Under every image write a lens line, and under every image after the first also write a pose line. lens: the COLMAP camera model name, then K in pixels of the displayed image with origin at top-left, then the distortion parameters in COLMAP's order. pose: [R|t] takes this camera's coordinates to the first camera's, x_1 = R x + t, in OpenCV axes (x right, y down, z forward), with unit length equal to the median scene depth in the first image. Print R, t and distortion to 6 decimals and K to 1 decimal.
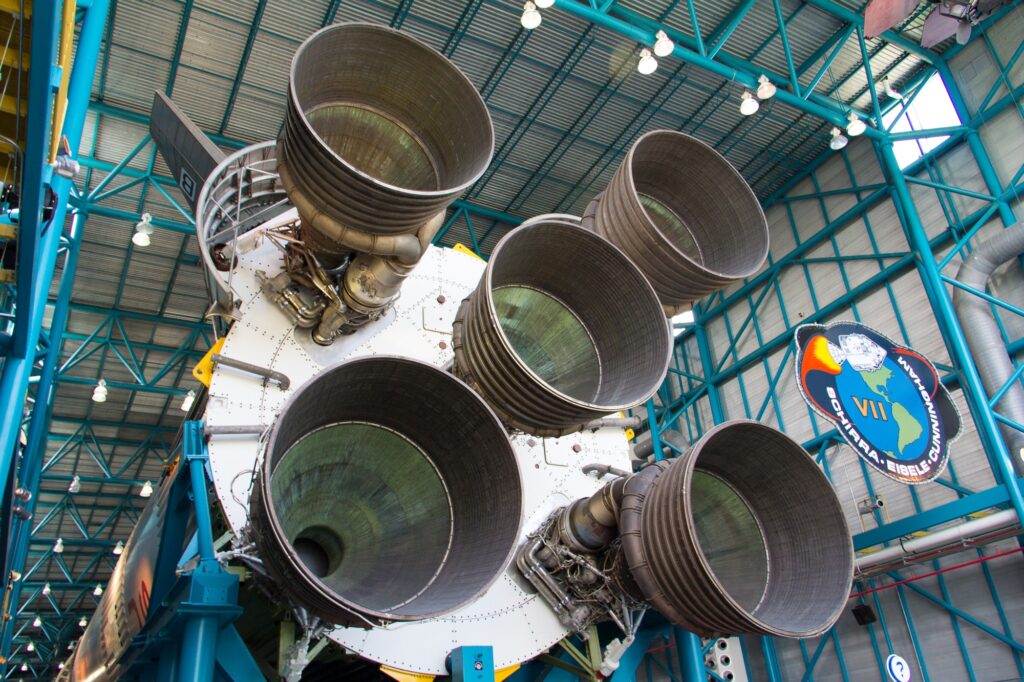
lens RADIAL K [[822.8, 0, 508.5], [0, 822.8, 364.3], [0, 0, 1]] dist [0.005378, 0.006438]
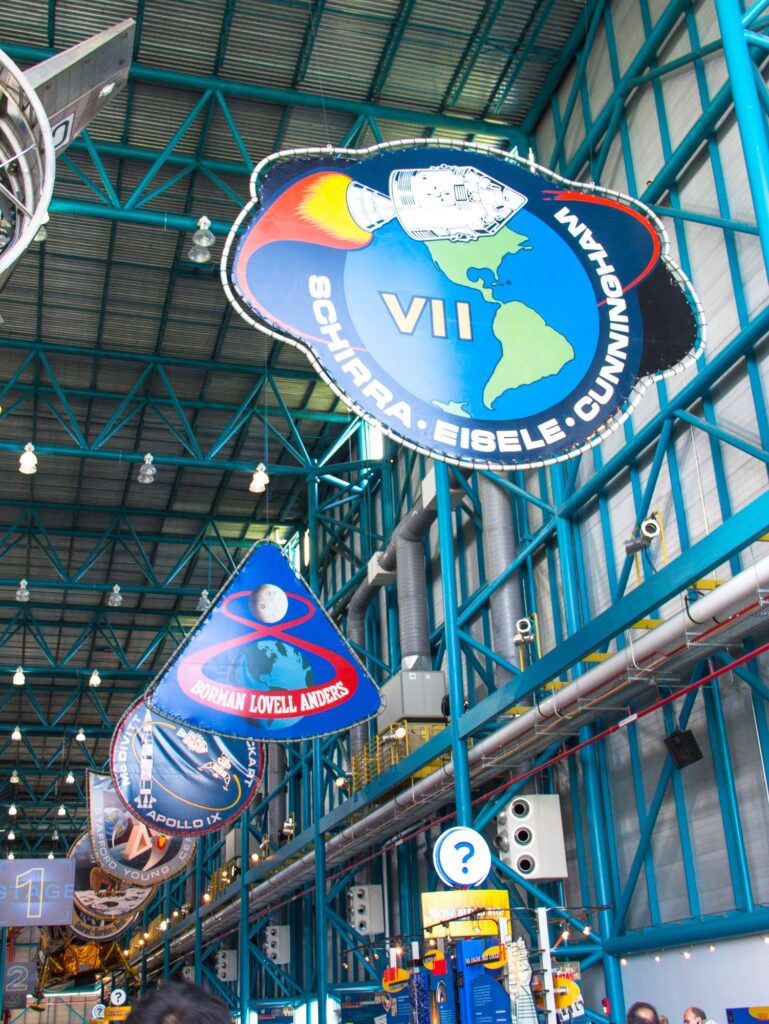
lens RADIAL K [[1248.6, 0, 384.8], [0, 1248.6, 511.2], [0, 0, 1]] dist [-0.022654, 0.000000]
pose [[0.974204, -0.054910, -0.218889, 0.545112], [0.075218, 0.993491, 0.085547, 0.097845], [0.212766, -0.099805, 0.971993, 0.286693]]
